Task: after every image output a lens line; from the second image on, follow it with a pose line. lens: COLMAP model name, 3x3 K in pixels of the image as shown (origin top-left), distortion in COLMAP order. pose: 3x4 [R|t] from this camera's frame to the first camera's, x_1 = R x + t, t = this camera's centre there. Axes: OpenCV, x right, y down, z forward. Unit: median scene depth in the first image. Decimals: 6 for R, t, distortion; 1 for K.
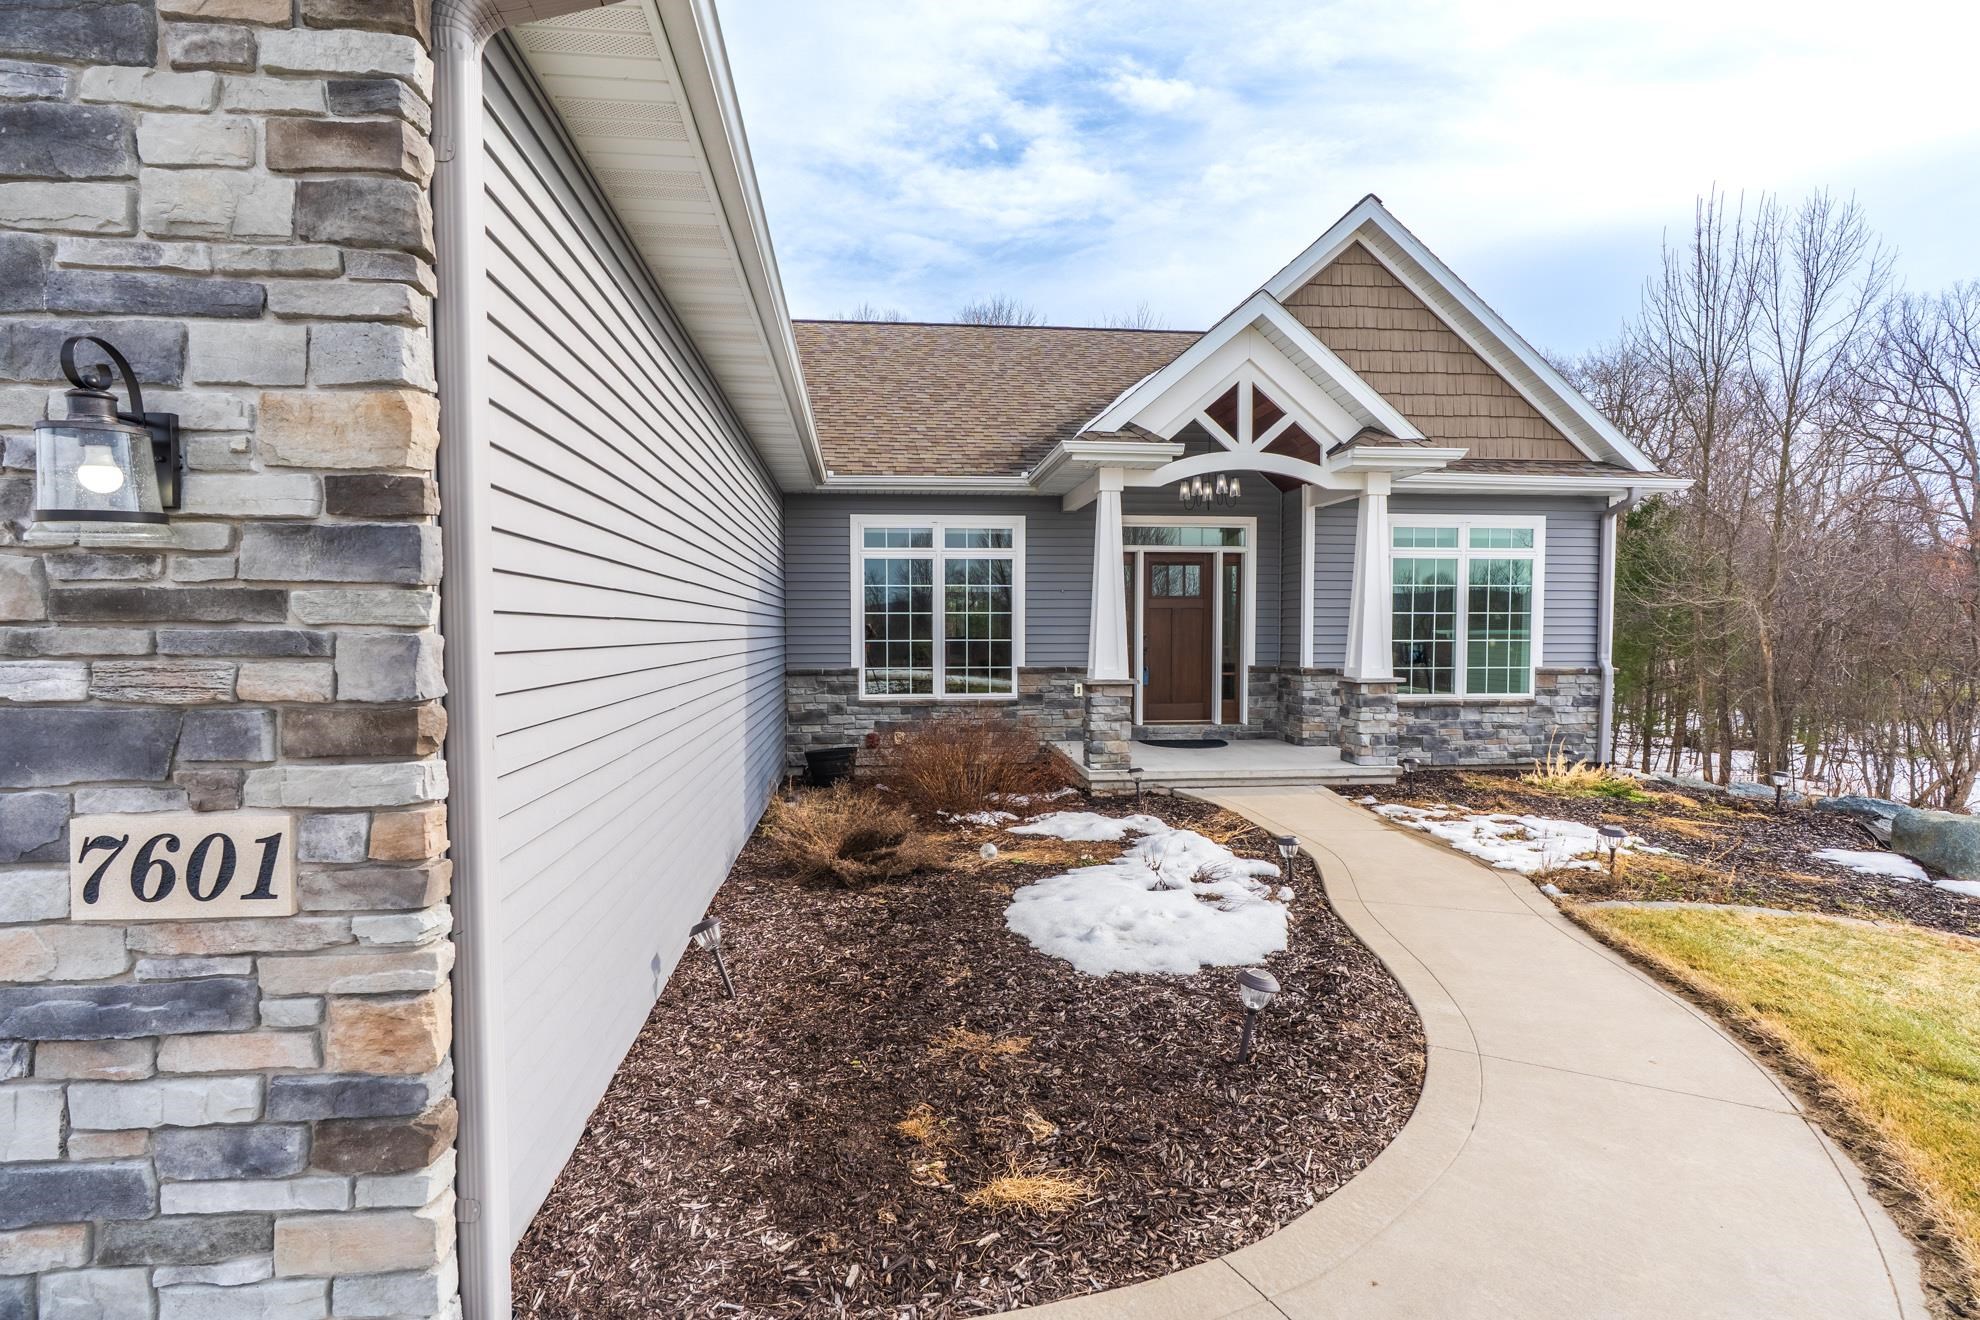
lens RADIAL K [[912.9, 0, 945.3], [0, 912.9, 664.7], [0, 0, 1]] dist [-0.009754, 0.000274]
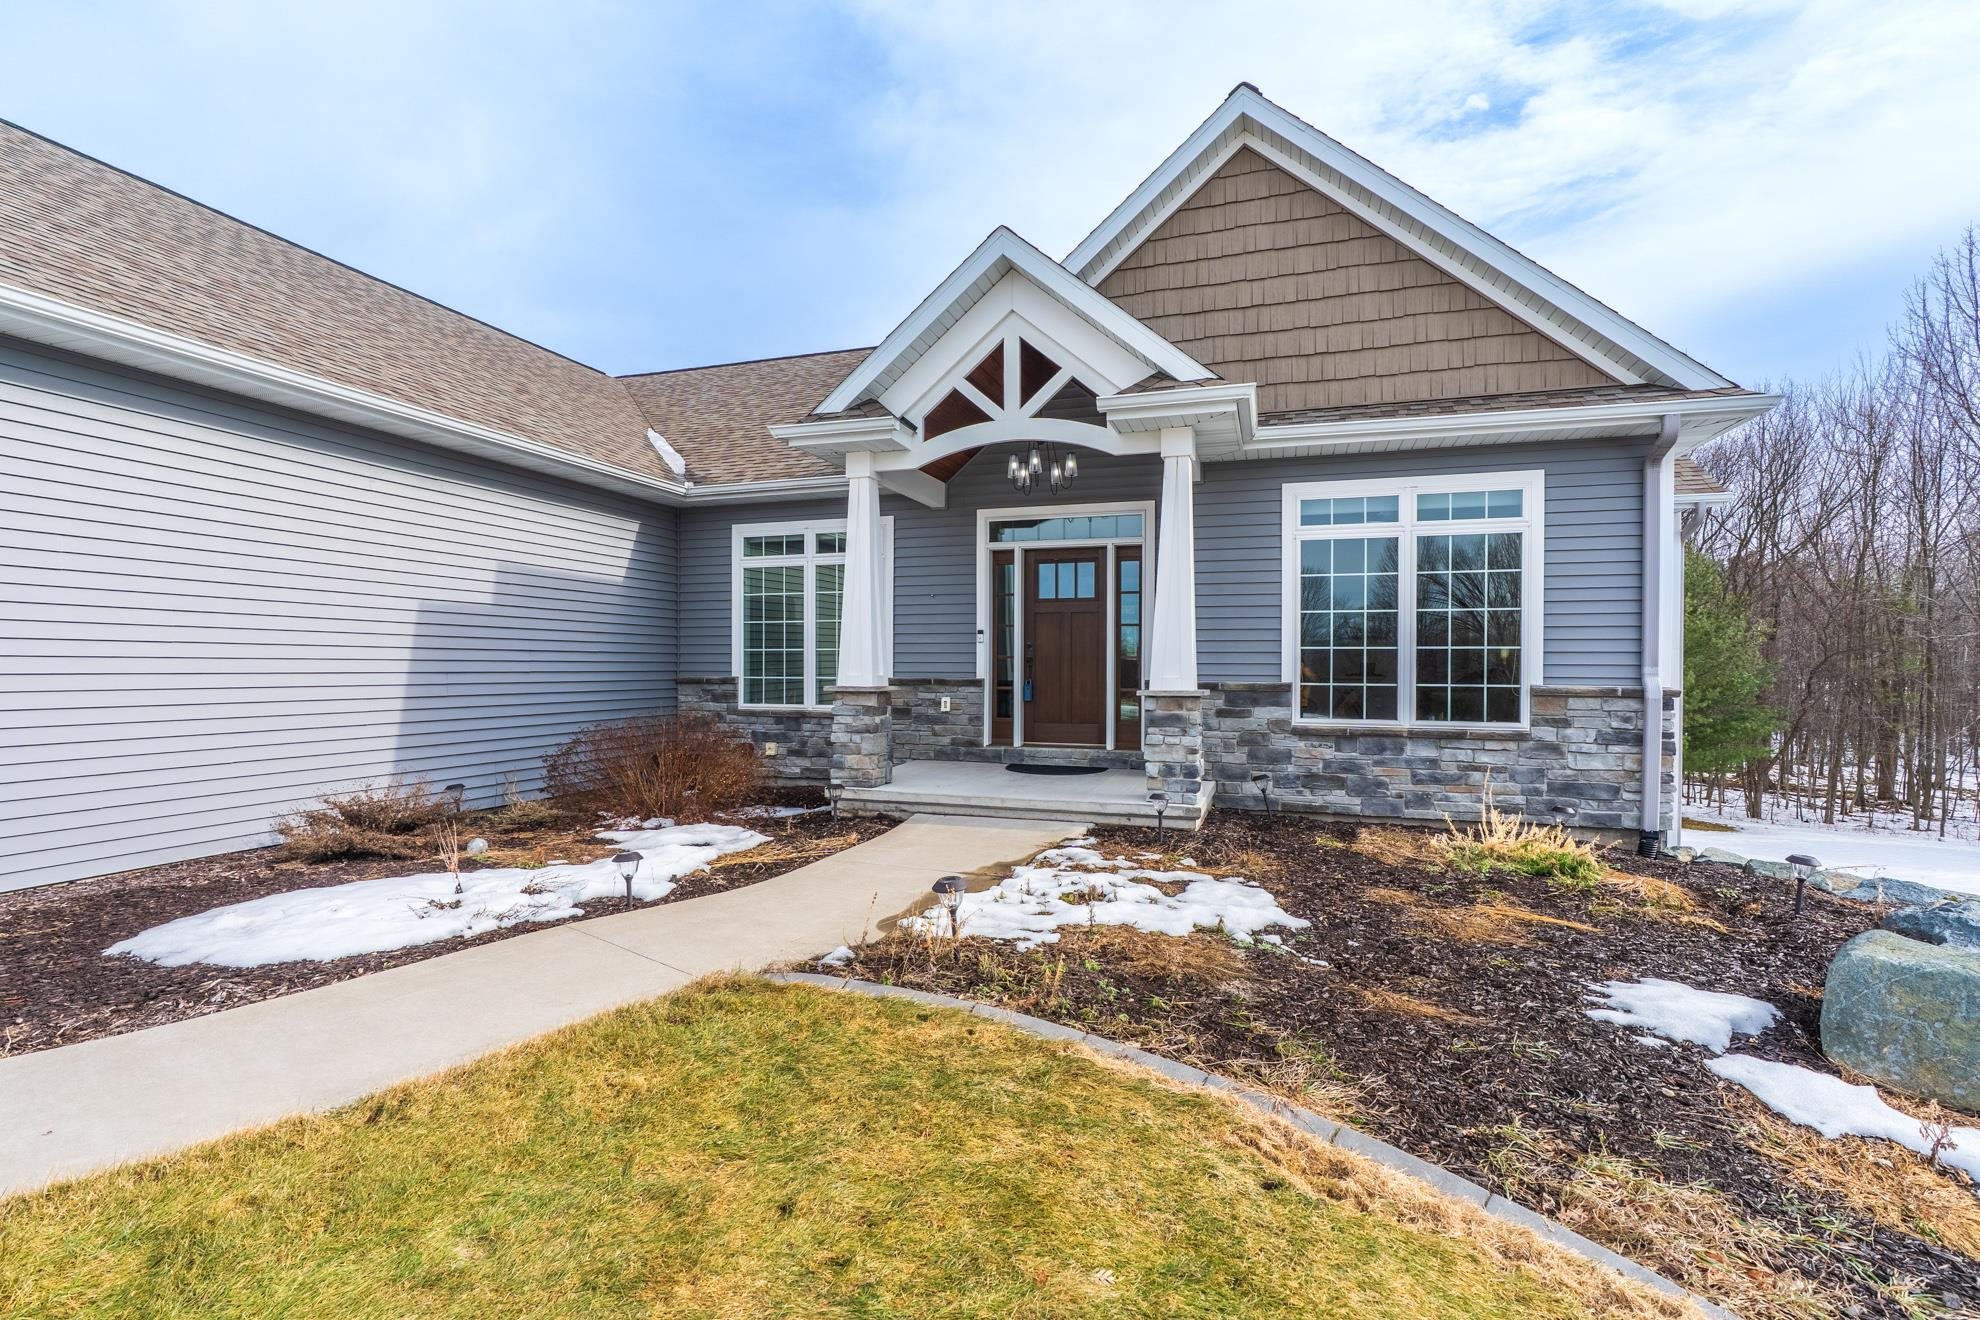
lens RADIAL K [[912.9, 0, 976.0], [0, 912.9, 668.8], [0, 0, 1]] dist [-0.009754, 0.000274]
pose [[0.916825, 0.006735, -0.399232, 0.541437], [-0.020673, 0.999317, -0.030616, 0.020131], [0.398754, 0.036323, 0.916338, 0.189177]]
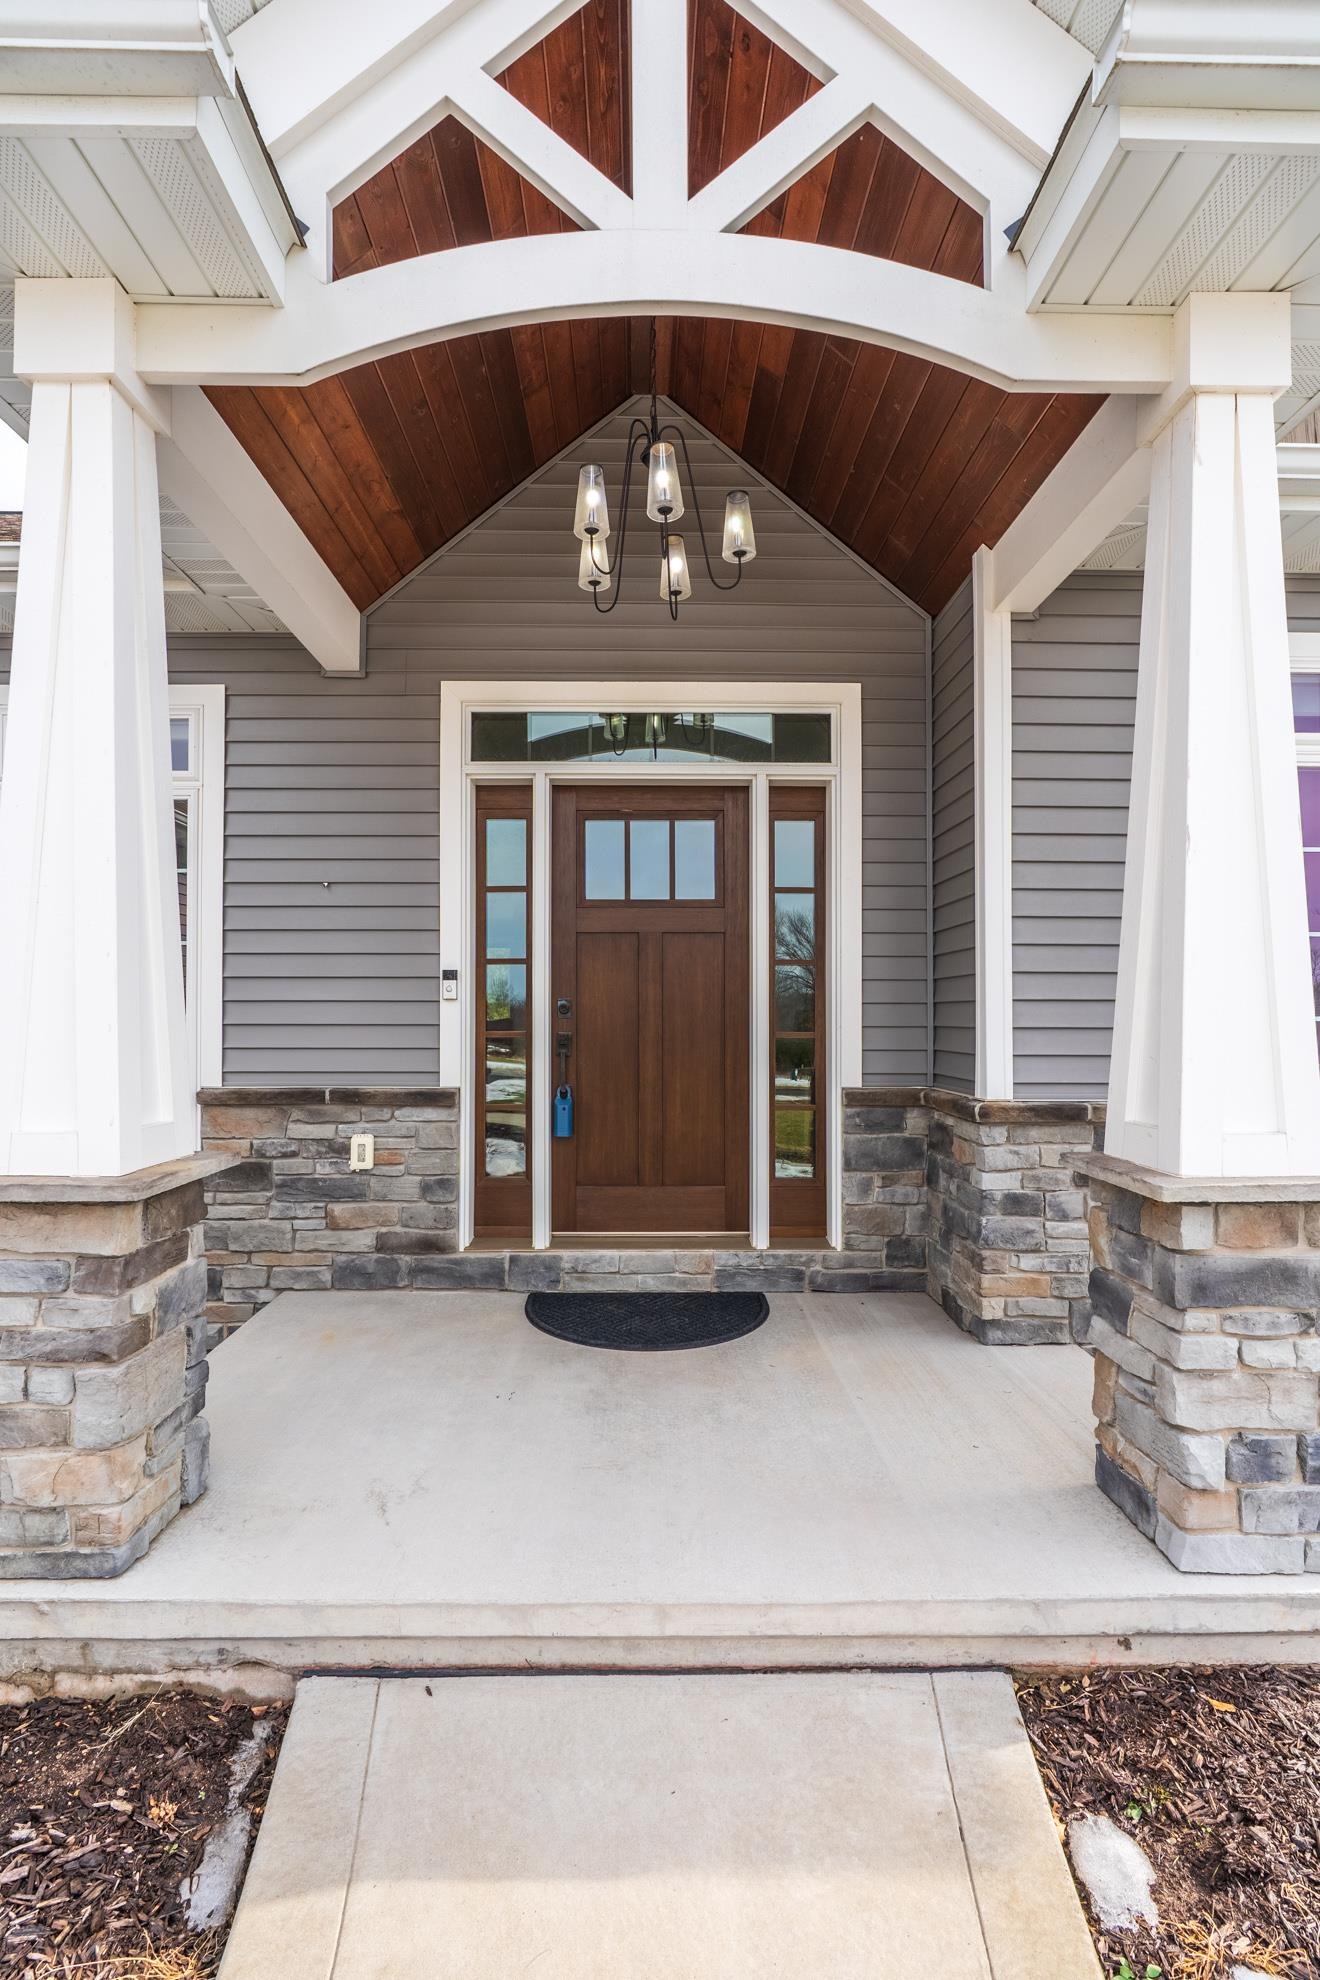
lens RADIAL K [[912.9, 0, 644.6], [0, 912.9, 1007.7], [0, 0, 1]] dist [-0.009754, 0.000274]
pose [[0.996774, 0.000479, -0.080254, 0.293260], [-0.004219, 0.998912, -0.046440, -0.013816], [0.080145, 0.046629, 0.995692, 0.653259]]
